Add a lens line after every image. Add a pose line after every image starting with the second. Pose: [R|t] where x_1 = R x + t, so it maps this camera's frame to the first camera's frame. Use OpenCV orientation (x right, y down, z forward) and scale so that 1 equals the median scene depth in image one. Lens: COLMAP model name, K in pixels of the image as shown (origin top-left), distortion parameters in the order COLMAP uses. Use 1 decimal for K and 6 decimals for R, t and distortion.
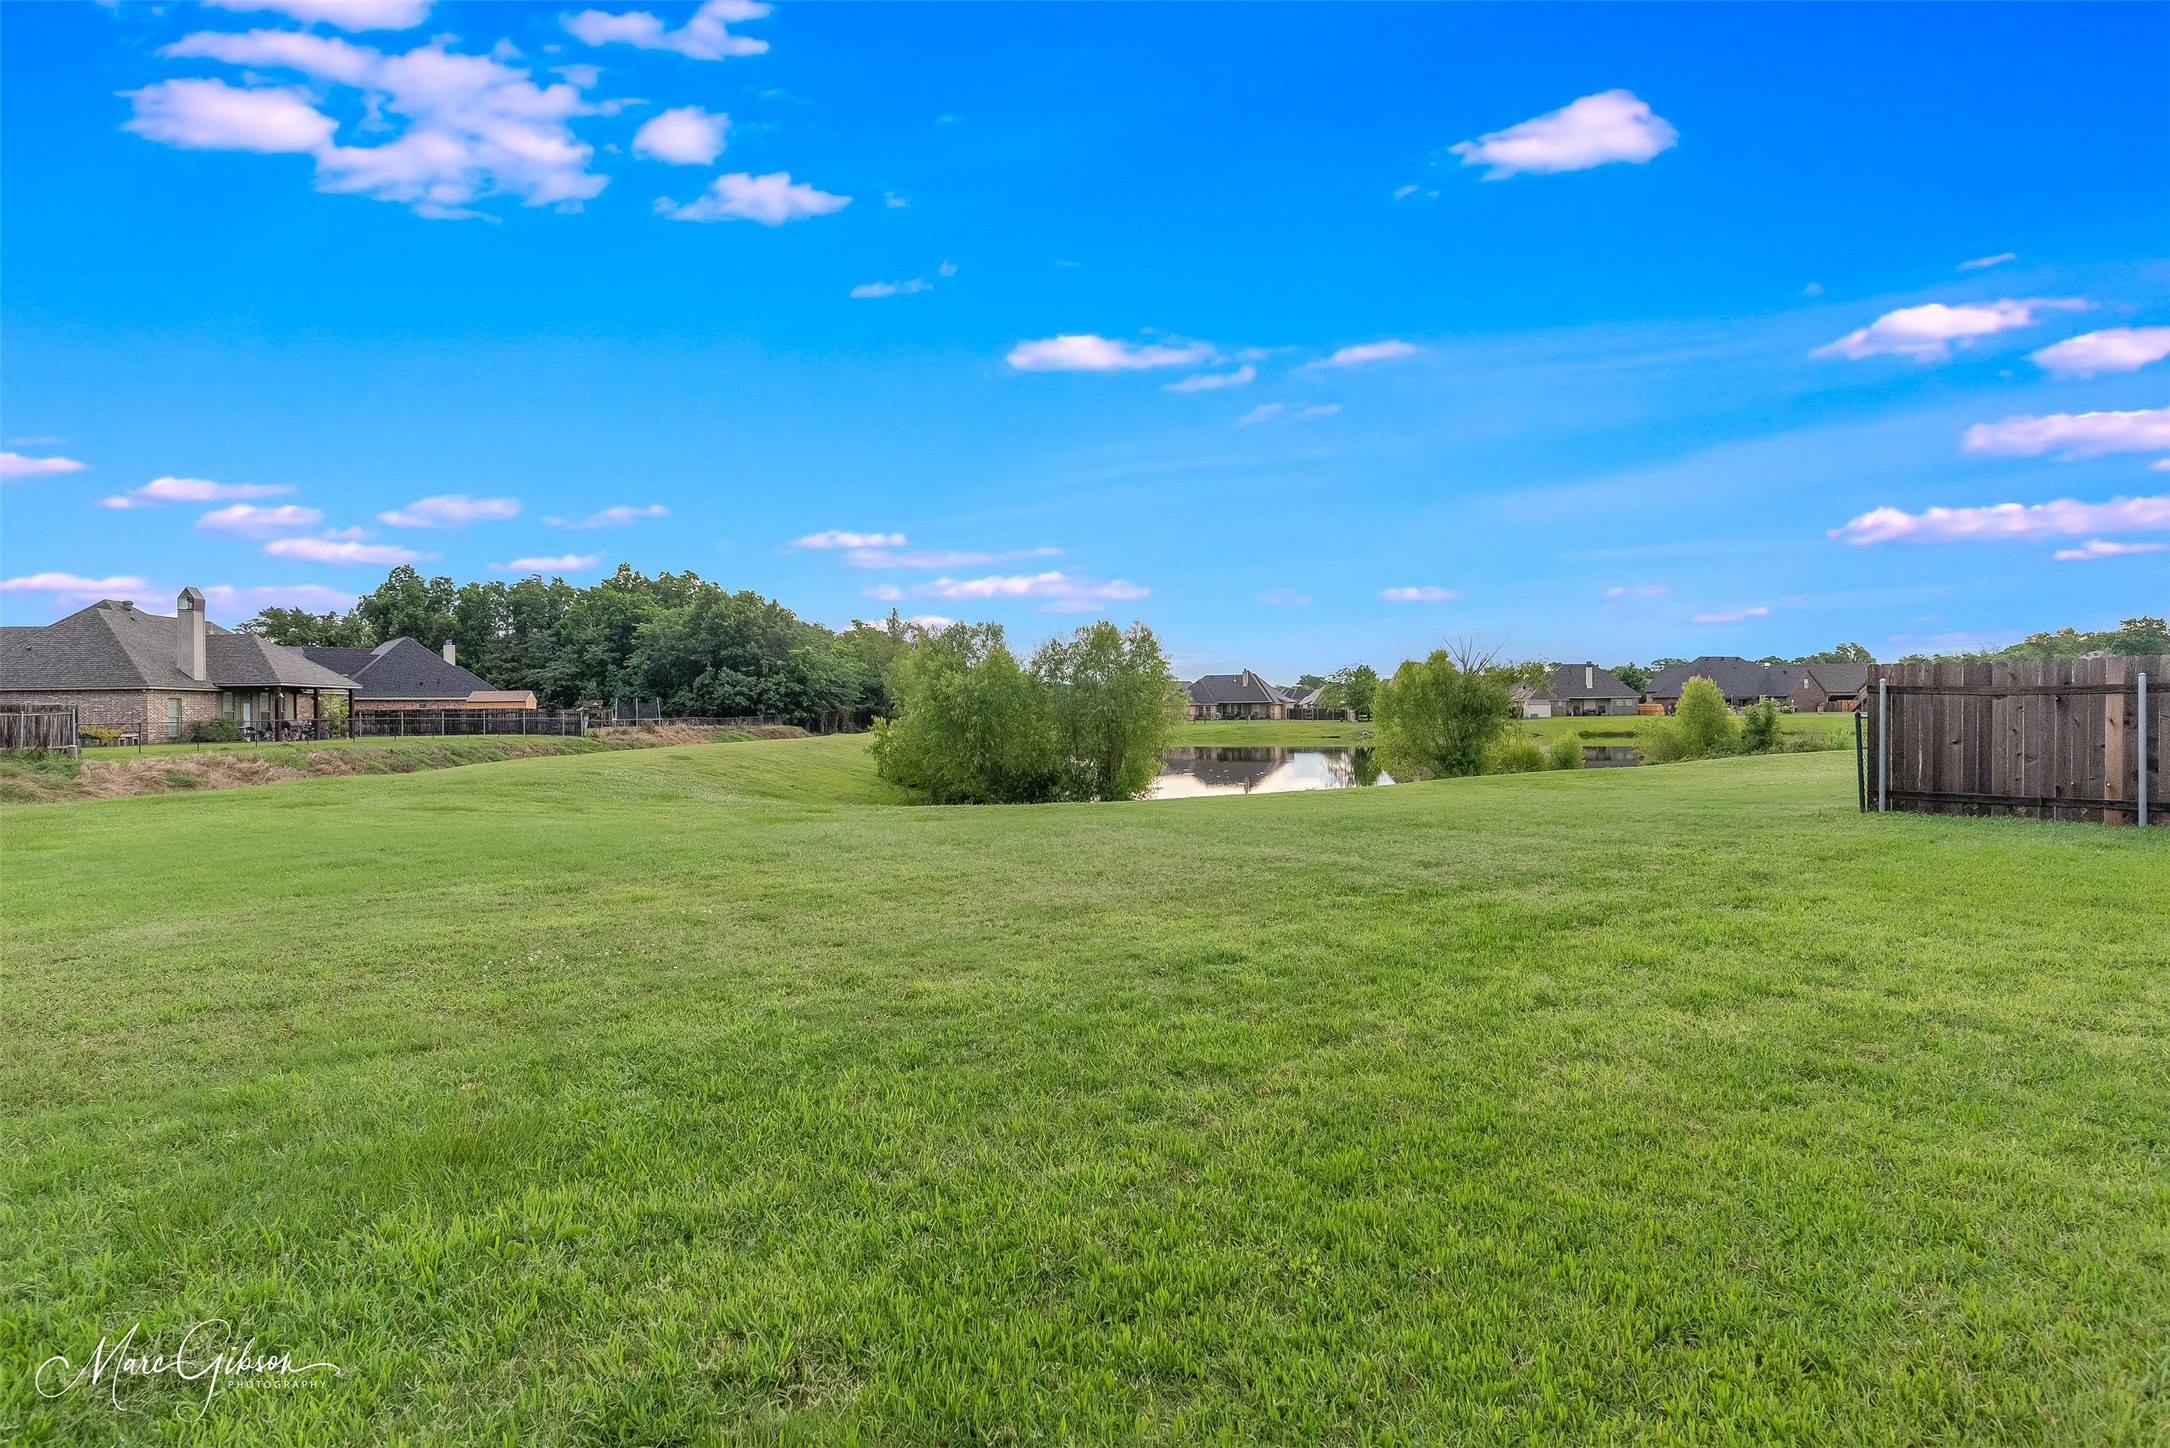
lens RADIAL K [[1116.7, 0, 1081.5], [0, 1116.7, 729.1], [0, 0, 1]] dist [-0.051977, 0.020795]
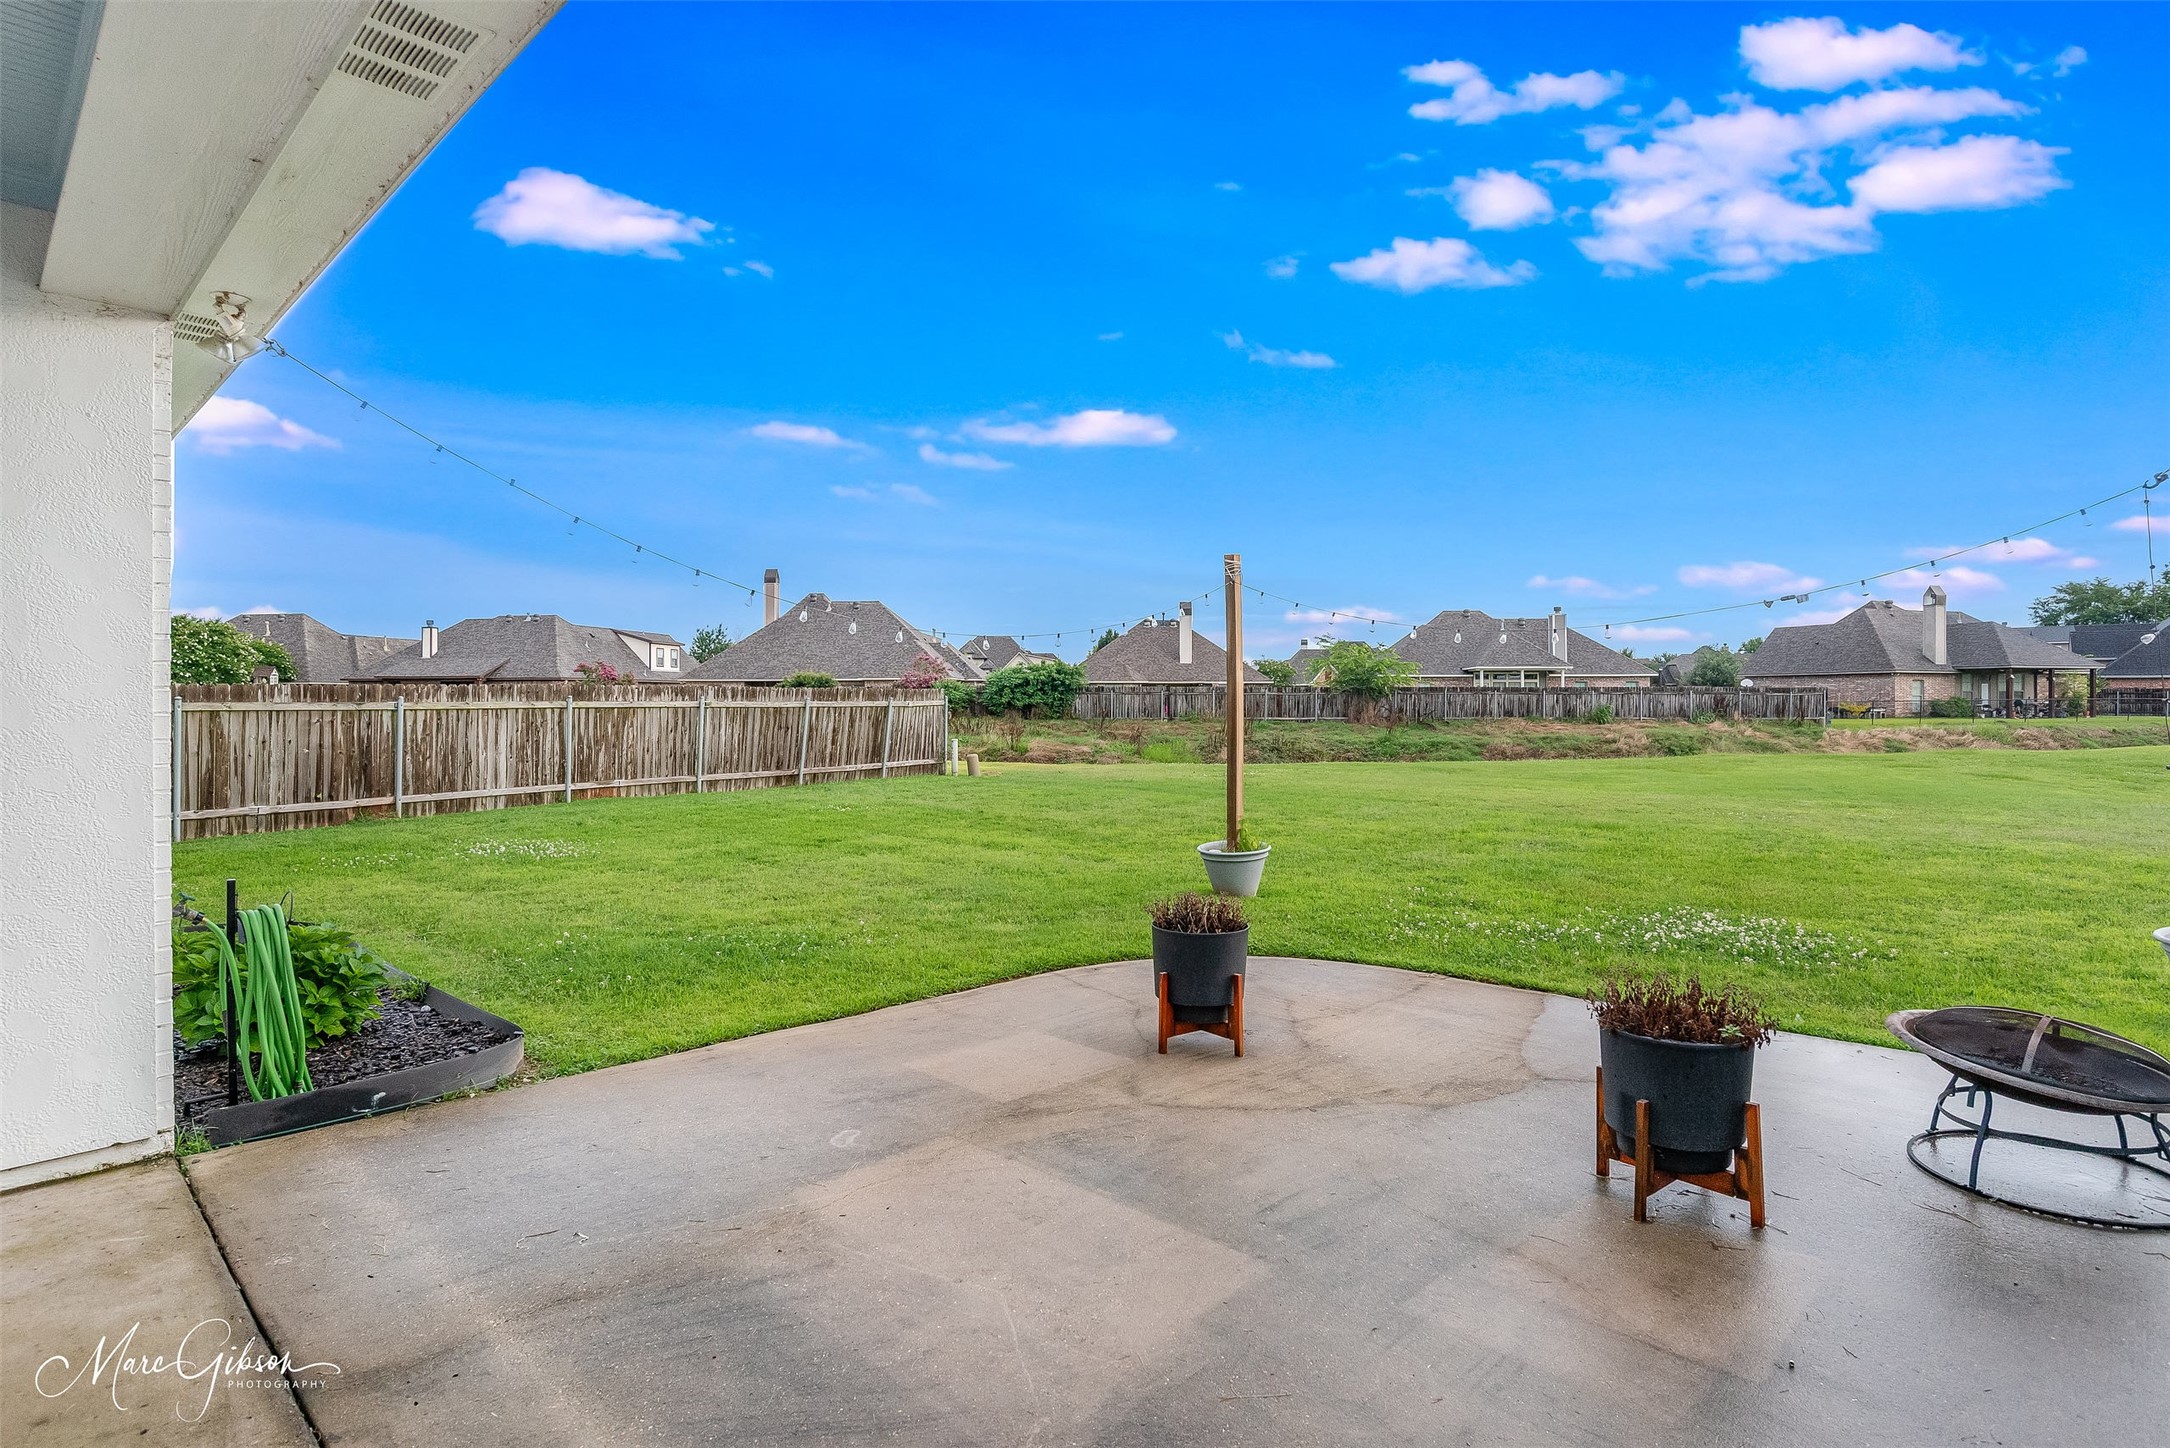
lens RADIAL K [[1116.7, 0, 1081.5], [0, 1116.7, 729.1], [0, 0, 1]] dist [-0.051977, 0.020795]
pose [[0.159738, 0.035278, -0.986529, 0.198319], [-0.011903, 0.999357, 0.033809, -0.003769], [0.987088, 0.006342, 0.160055, -0.097052]]
